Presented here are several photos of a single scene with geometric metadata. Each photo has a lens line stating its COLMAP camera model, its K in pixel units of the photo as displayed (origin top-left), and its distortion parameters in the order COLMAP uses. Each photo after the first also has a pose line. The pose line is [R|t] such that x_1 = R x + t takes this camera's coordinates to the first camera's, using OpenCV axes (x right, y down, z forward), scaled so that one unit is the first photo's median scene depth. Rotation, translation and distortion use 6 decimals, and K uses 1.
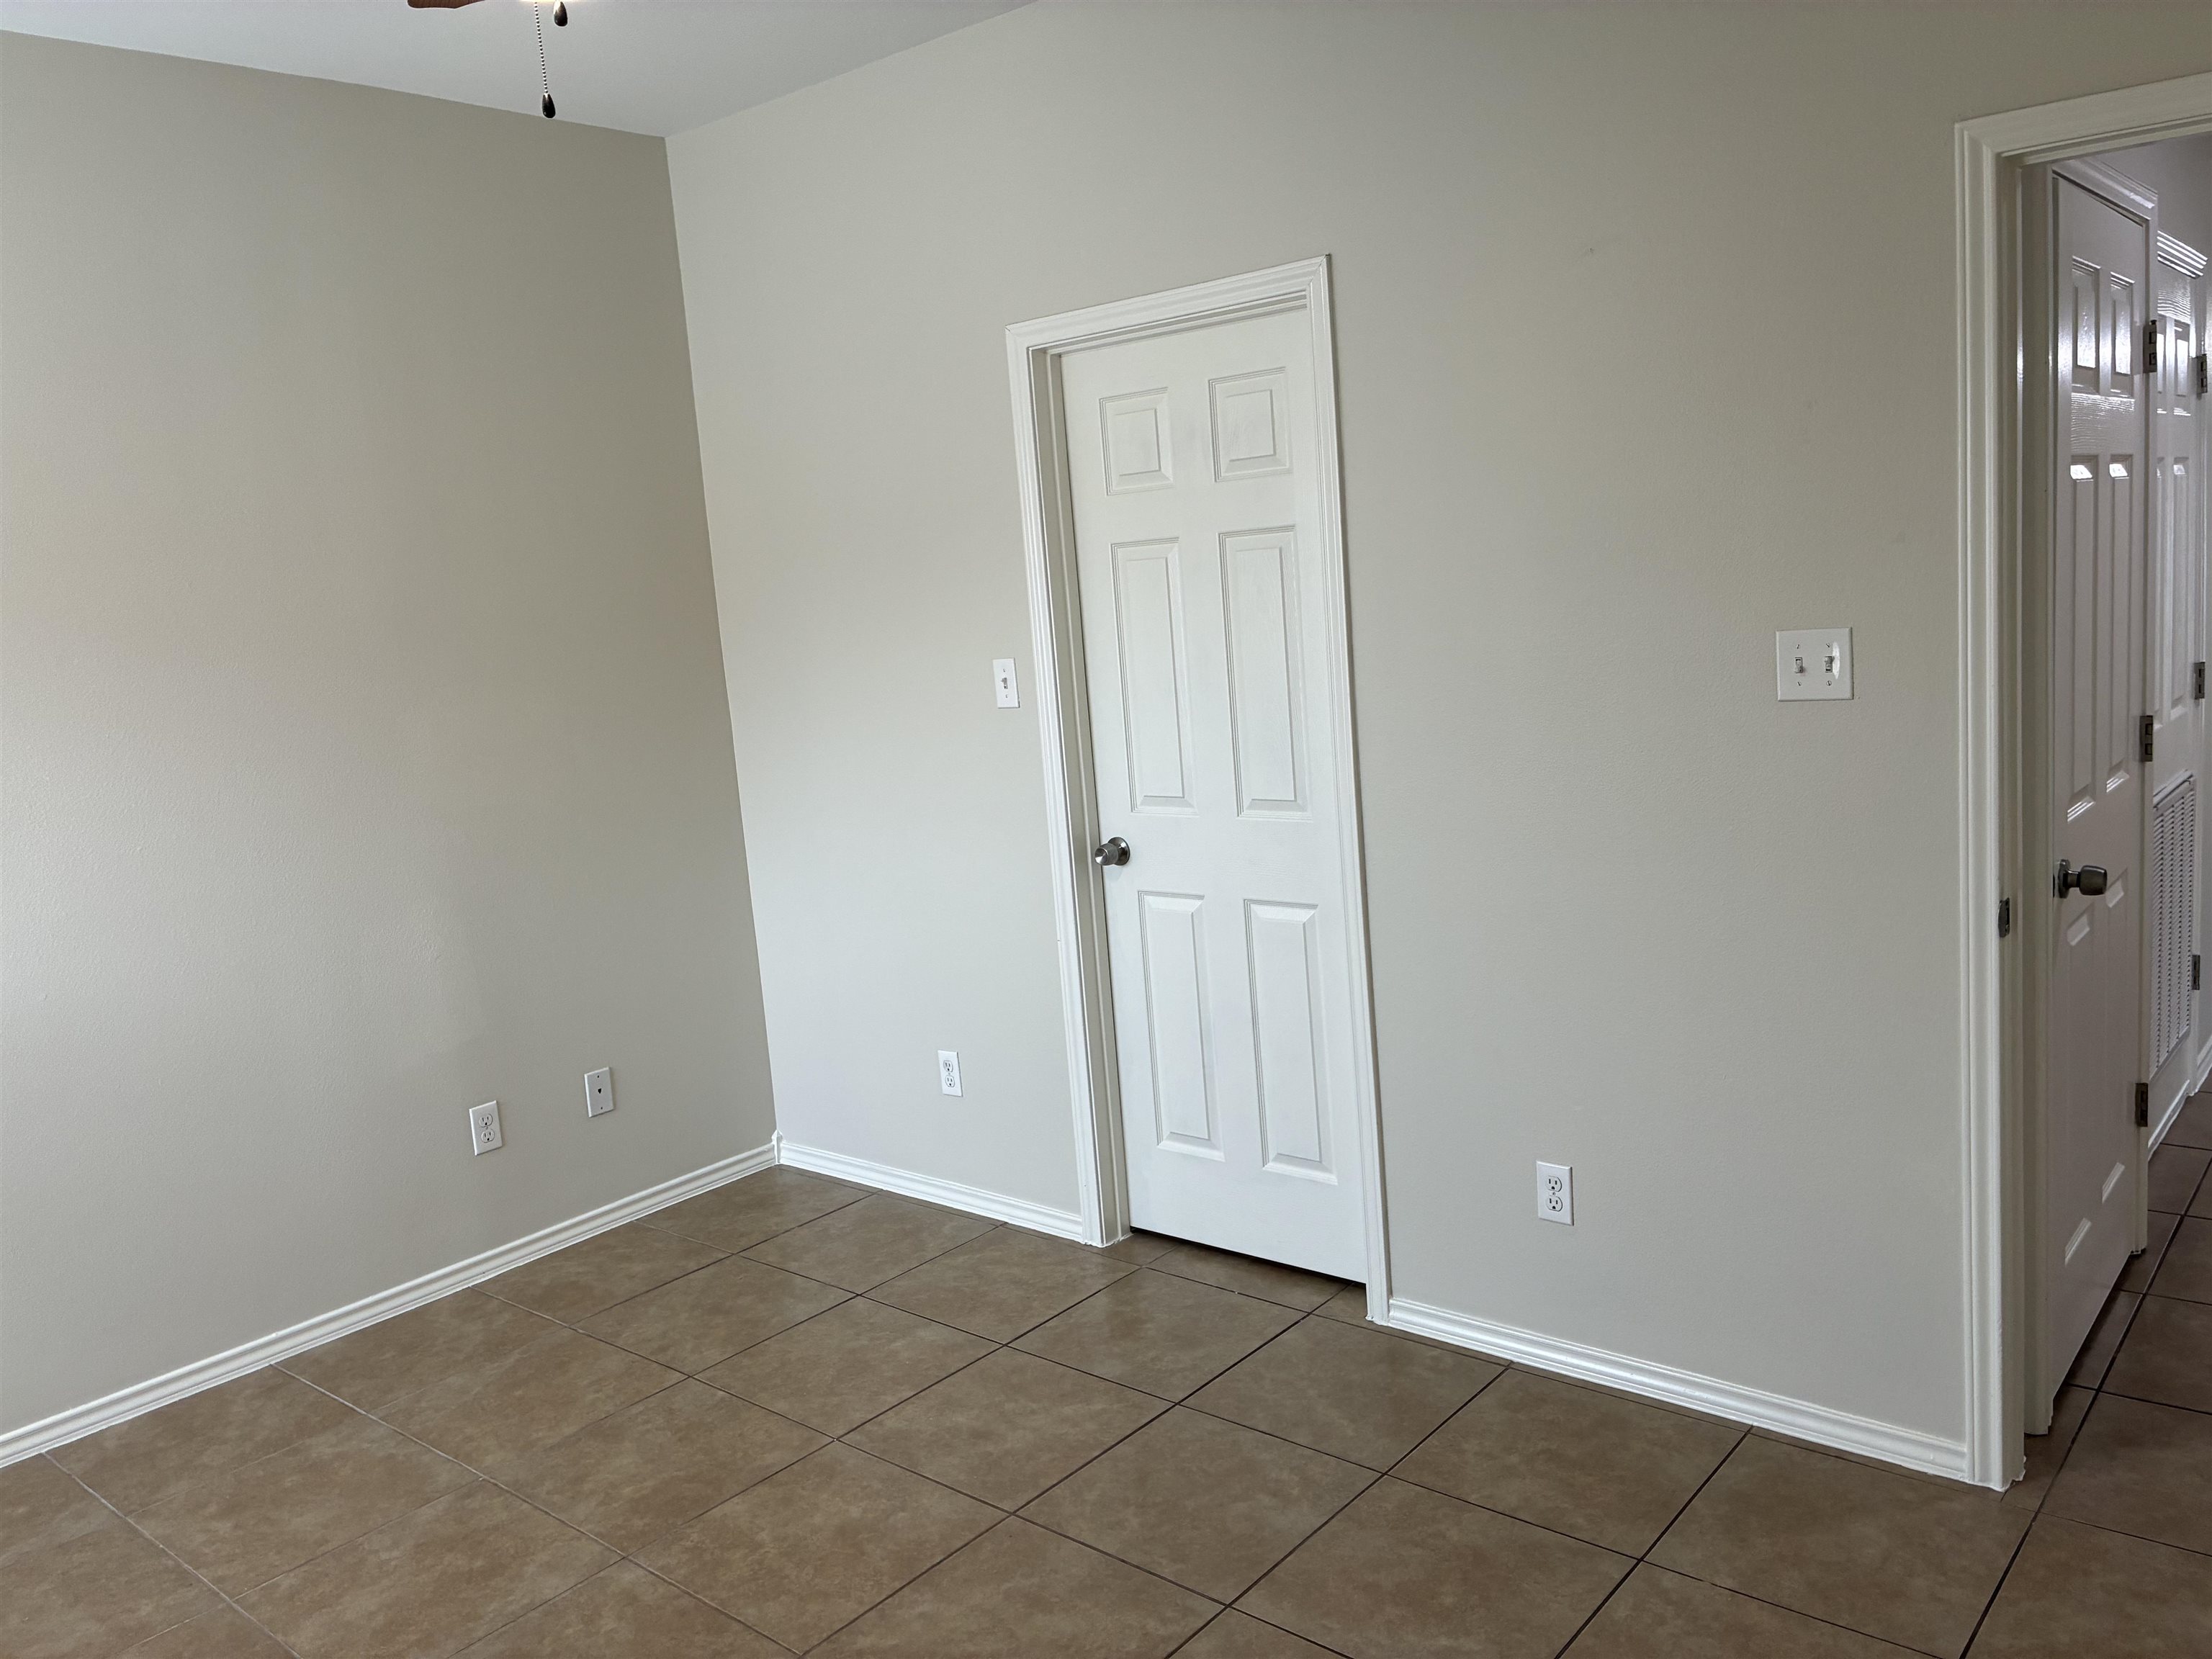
lens RADIAL K [[1672.7, 0, 1106.5], [0, 1672.7, 823.7], [0, 0, 1]] dist [0.060056, -0.088455]
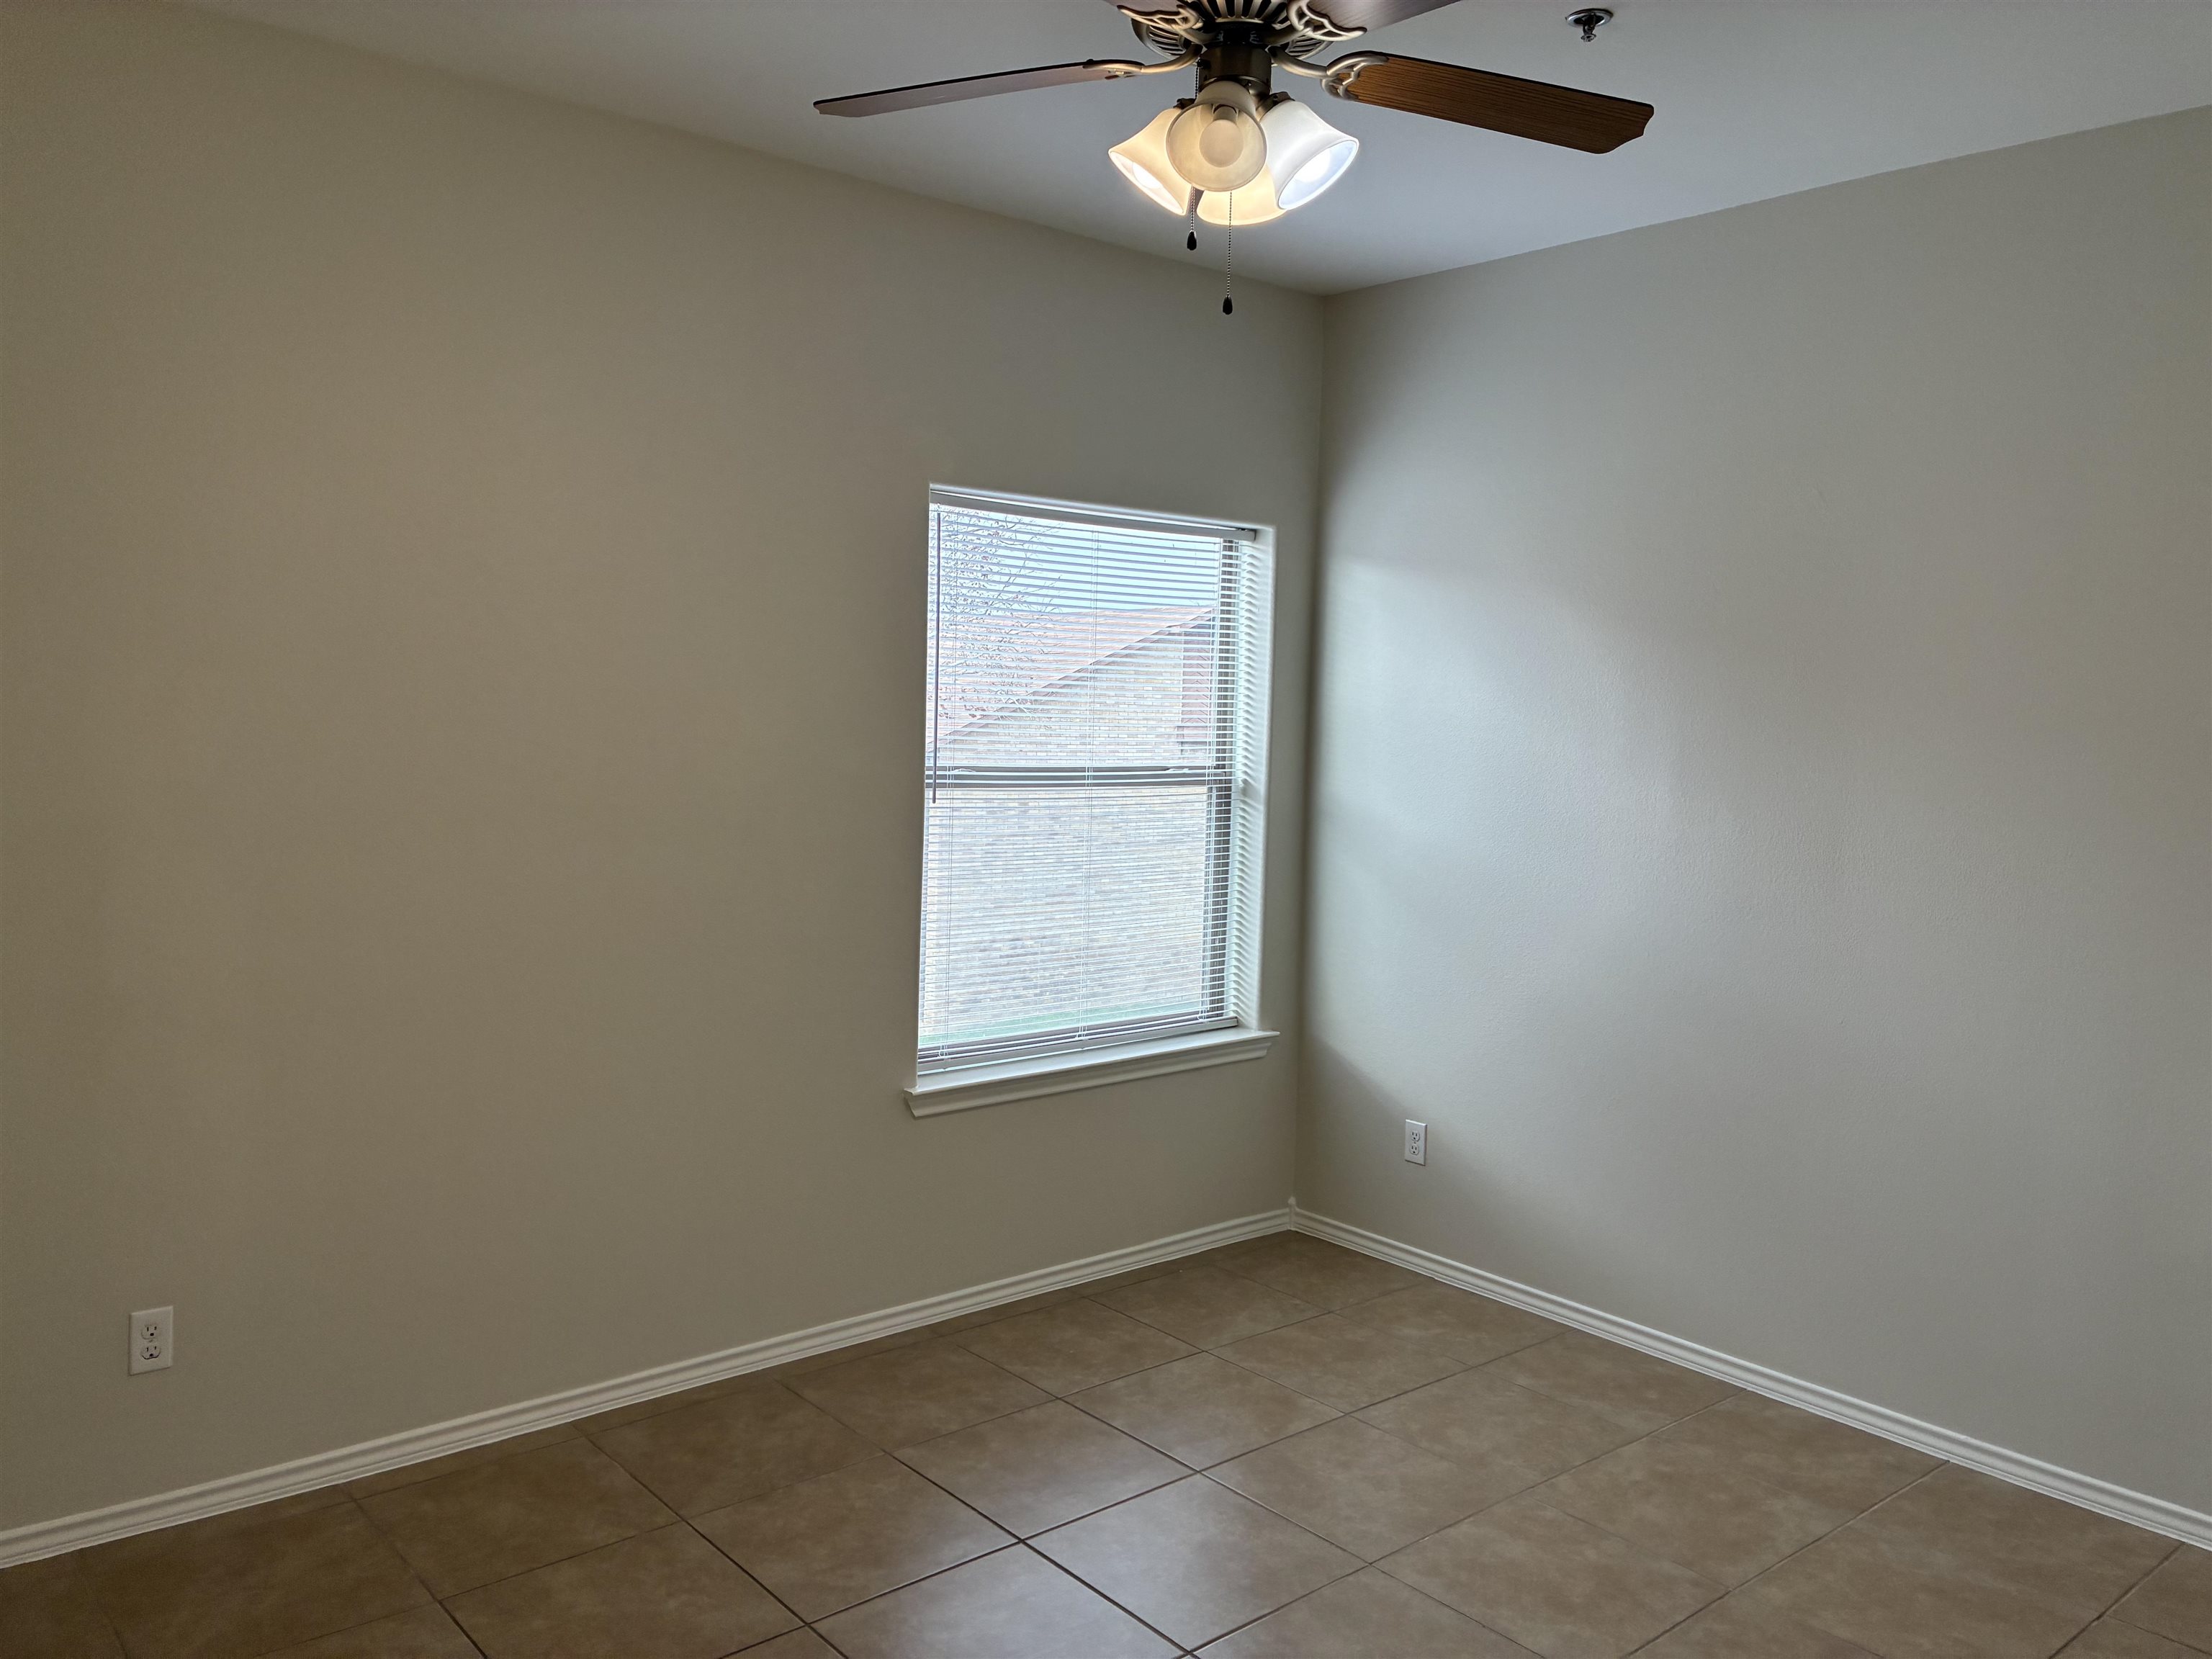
lens RADIAL K [[1672.7, 0, 1106.5], [0, 1672.7, 823.7], [0, 0, 1]] dist [0.060056, -0.088455]
pose [[-0.159520, 0.145540, -0.976407, 0.541589], [-0.161041, 0.971987, 0.171191, -0.142386], [0.973971, 0.184550, -0.131614, 0.650921]]
